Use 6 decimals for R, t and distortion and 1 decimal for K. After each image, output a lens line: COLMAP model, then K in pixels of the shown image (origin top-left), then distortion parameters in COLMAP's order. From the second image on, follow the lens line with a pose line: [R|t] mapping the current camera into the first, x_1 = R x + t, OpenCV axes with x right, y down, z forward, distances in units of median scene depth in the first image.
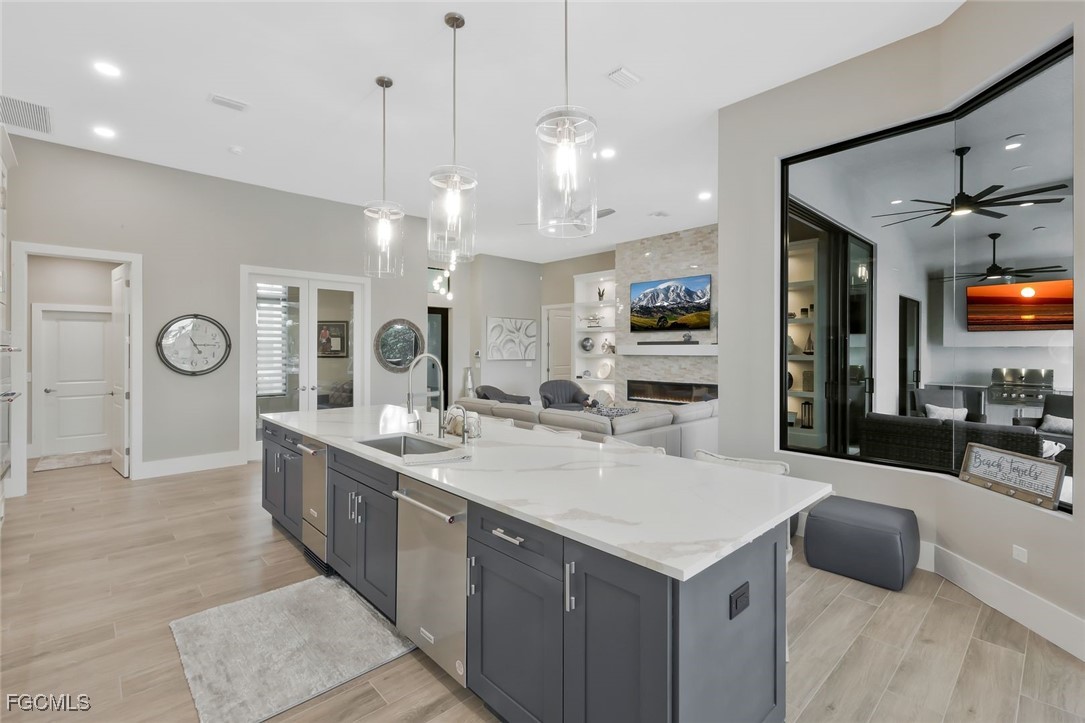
lens RADIAL K [[498.3, 0, 557.9], [0, 498.3, 369.1], [0, 0, 1]] dist [0.000601, -0.001242]
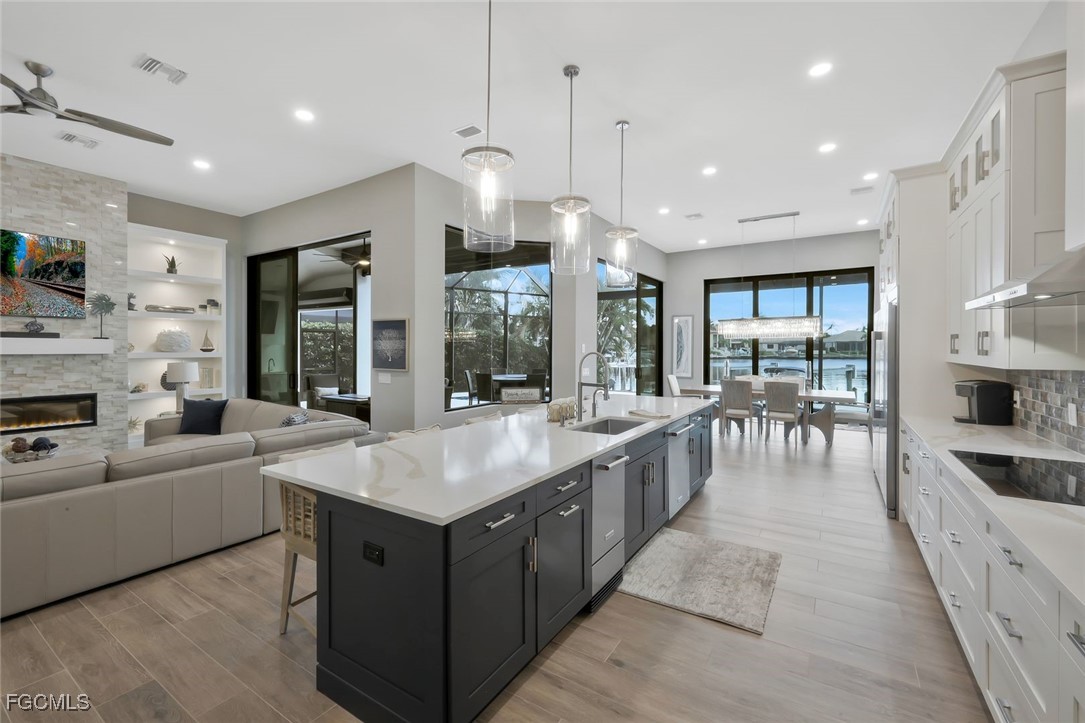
lens RADIAL K [[454.4, 0, 535.1], [0, 454.4, 363.2], [0, 0, 1]] dist [-0.000412, -0.001750]
pose [[-0.214084, -0.033004, 0.976257, -0.413170], [0.033120, 0.998609, 0.041023, -0.016427], [-0.976254, 0.041116, -0.212693, 0.432596]]
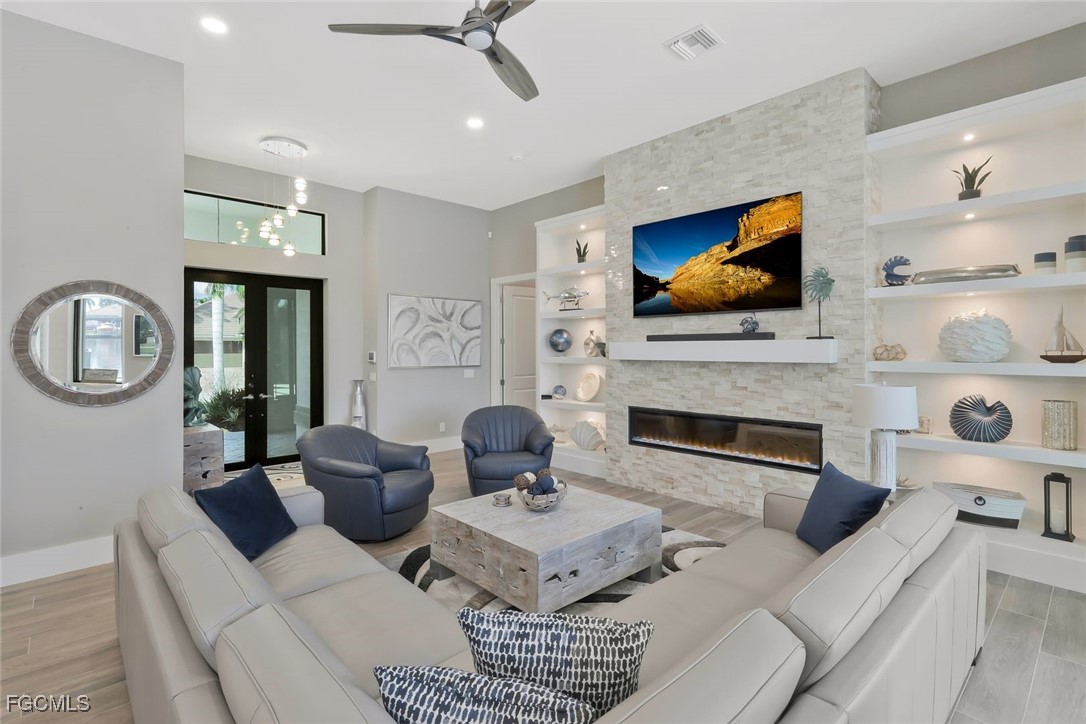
lens RADIAL K [[529.5, 0, 549.9], [0, 529.5, 360.1], [0, 0, 1]] dist [0.012002, 0.000306]
pose [[0.999865, -0.004613, -0.015781, 0.063398], [0.004398, 0.999897, -0.013646, -0.020457], [0.015843, 0.013575, 0.999782, 0.423437]]
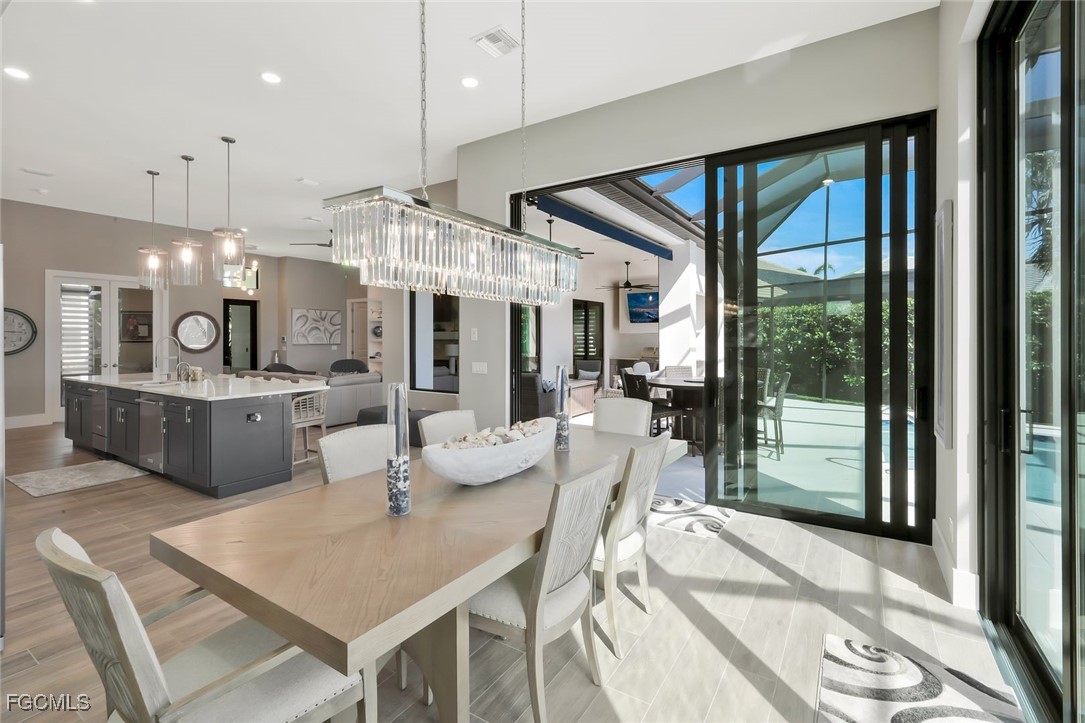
lens RADIAL K [[493.0, 0, 534.7], [0, 493.0, 352.3], [0, 0, 1]] dist [0.023184, -0.000420]
pose [[0.978056, -0.008418, 0.208174, 0.202421], [0.009755, 0.999938, -0.005399, 0.014931], [-0.208115, 0.007312, 0.978077, -0.330895]]
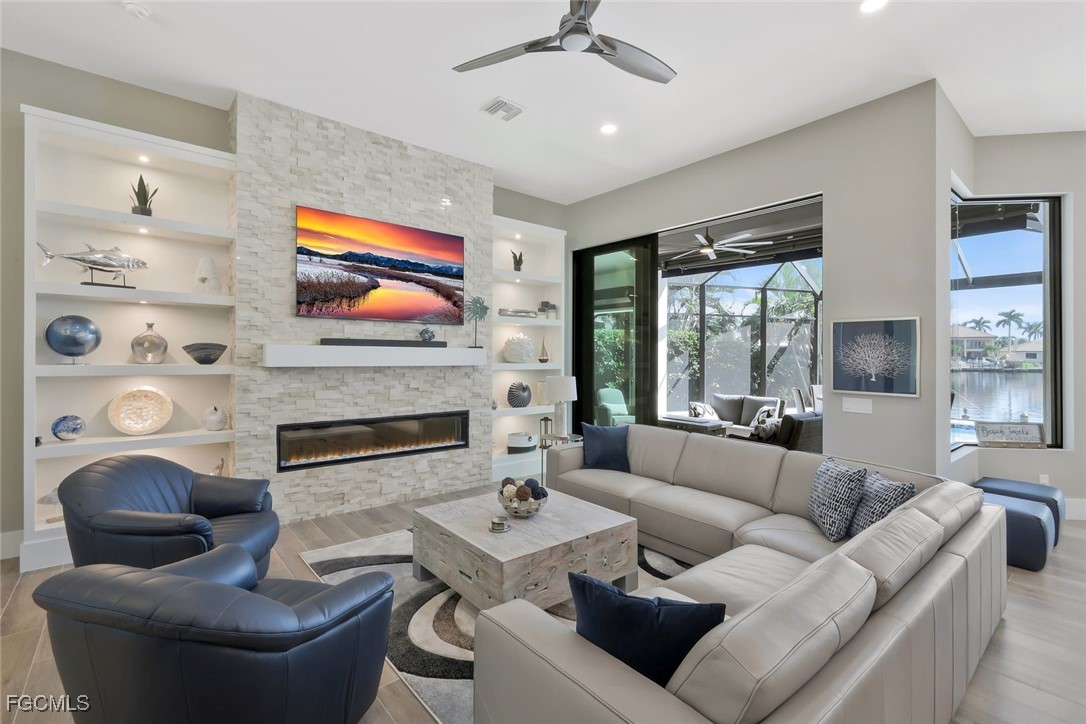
lens RADIAL K [[498.8, 0, 542.3], [0, 498.8, 363.2], [0, 0, 1]] dist [0.000601, -0.001242]
pose [[0.066636, -0.013659, 0.997684, -0.274085], [0.031111, 0.999449, 0.011606, -0.029450], [-0.997292, 0.030265, 0.067024, 0.740080]]
